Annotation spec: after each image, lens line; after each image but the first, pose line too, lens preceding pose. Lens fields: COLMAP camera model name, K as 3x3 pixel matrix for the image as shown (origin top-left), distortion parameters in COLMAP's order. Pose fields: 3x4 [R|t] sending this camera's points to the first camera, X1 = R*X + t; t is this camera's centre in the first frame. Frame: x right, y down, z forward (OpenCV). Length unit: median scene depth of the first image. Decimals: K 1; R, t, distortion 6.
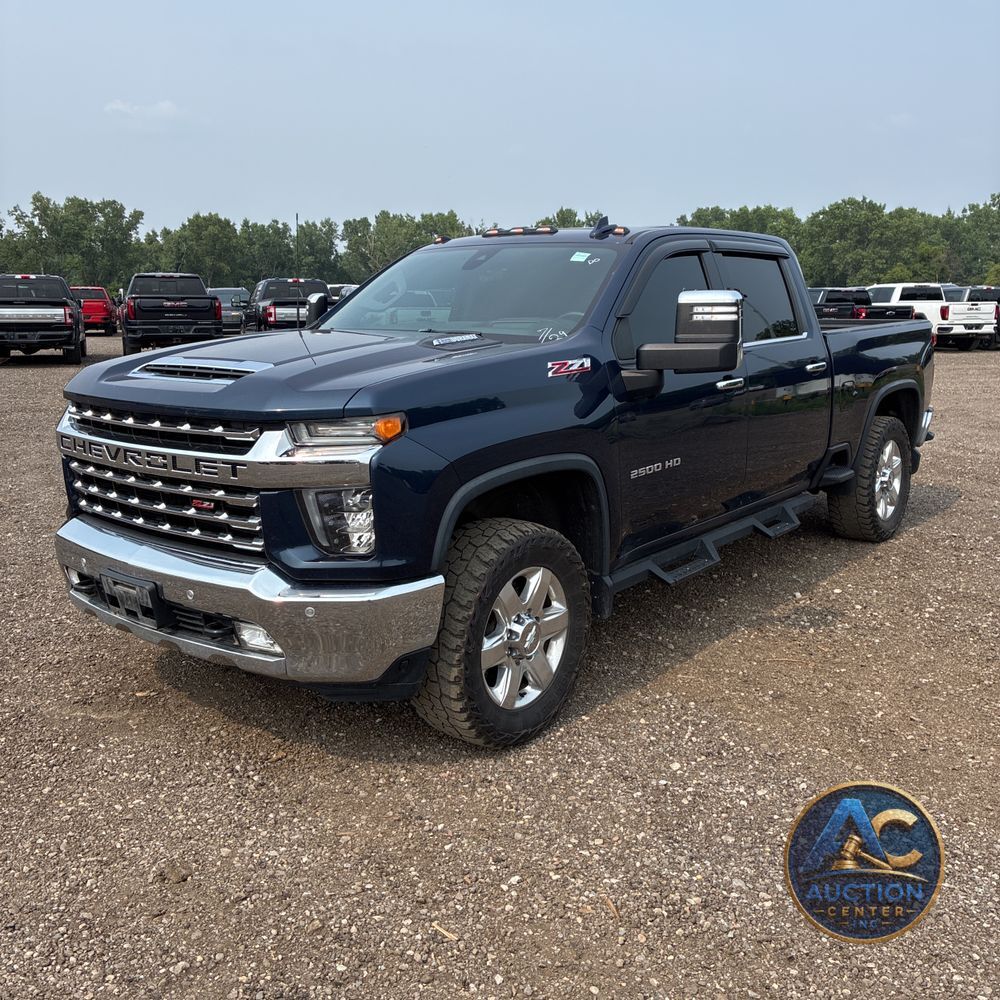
lens RADIAL K [[1019.3, 0, 503.7], [0, 1019.3, 487.6], [0, 0, 1]] dist [0.024477, 0.000000]
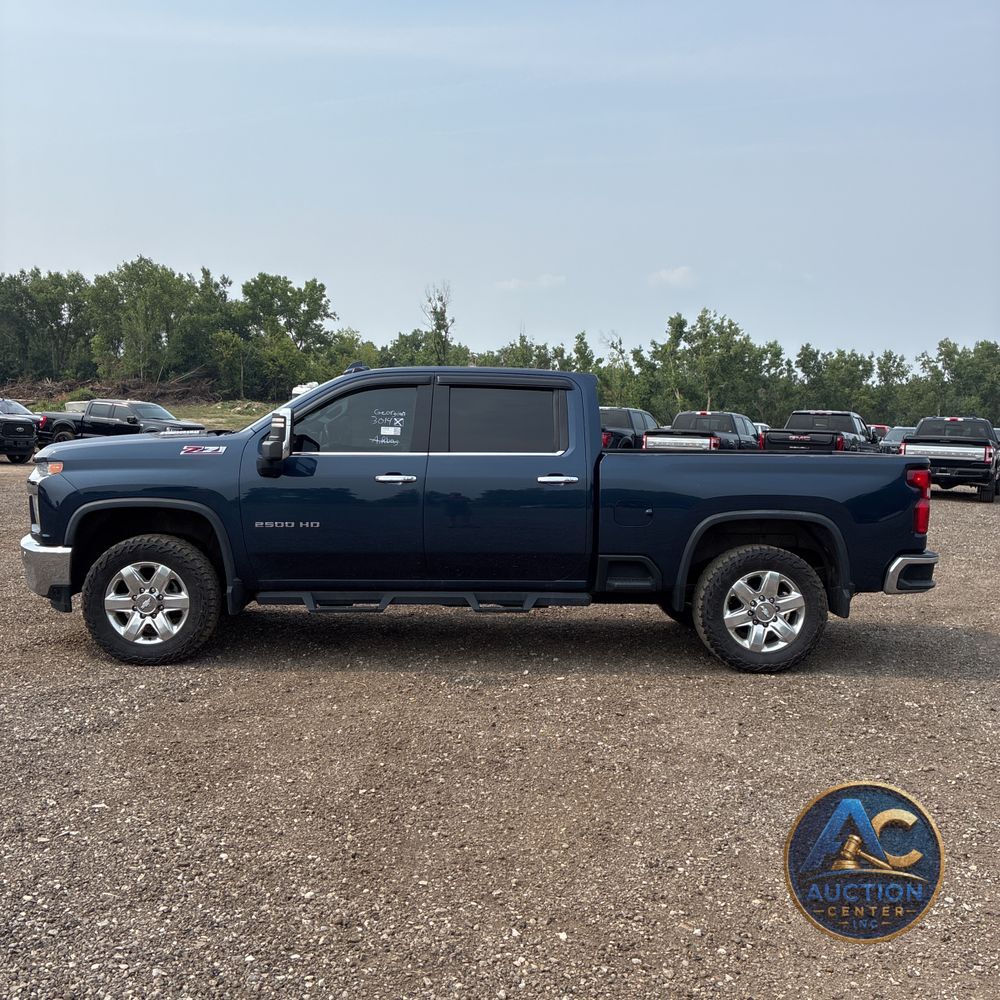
lens RADIAL K [[1019.3, 0, 500.3], [0, 1019.3, 477.1], [0, 0, 1]] dist [0.024477, 0.000000]
pose [[0.656328, 0.060350, -0.752058, 1.333320], [-0.168788, 0.983276, -0.068398, -0.034936], [0.735353, 0.171830, 0.655538, 0.212546]]
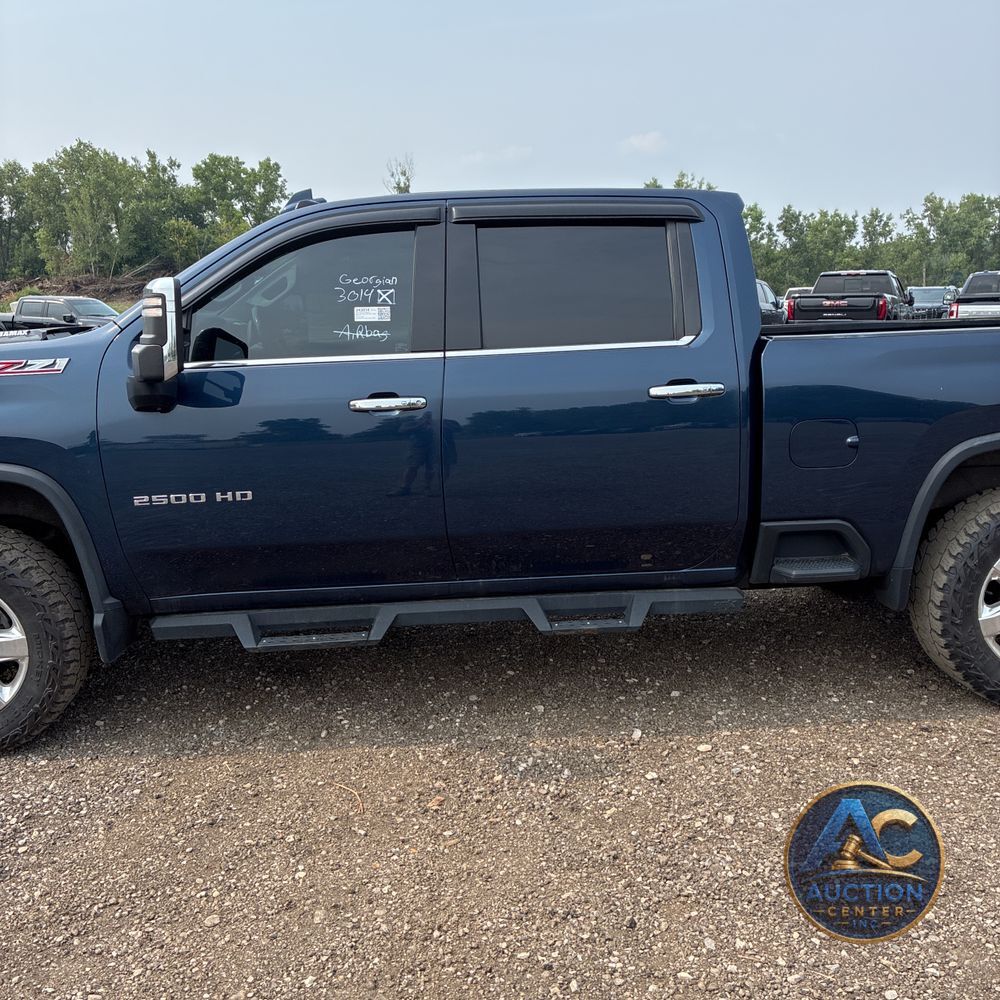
lens RADIAL K [[1019.3, 0, 491.7], [0, 1019.3, 489.8], [0, 0, 1]] dist [0.024477, 0.000000]
pose [[0.671960, 0.122630, -0.730364, 0.814224], [-0.121385, 0.991096, 0.054729, -0.089965], [0.730572, 0.051879, 0.680862, 0.559058]]
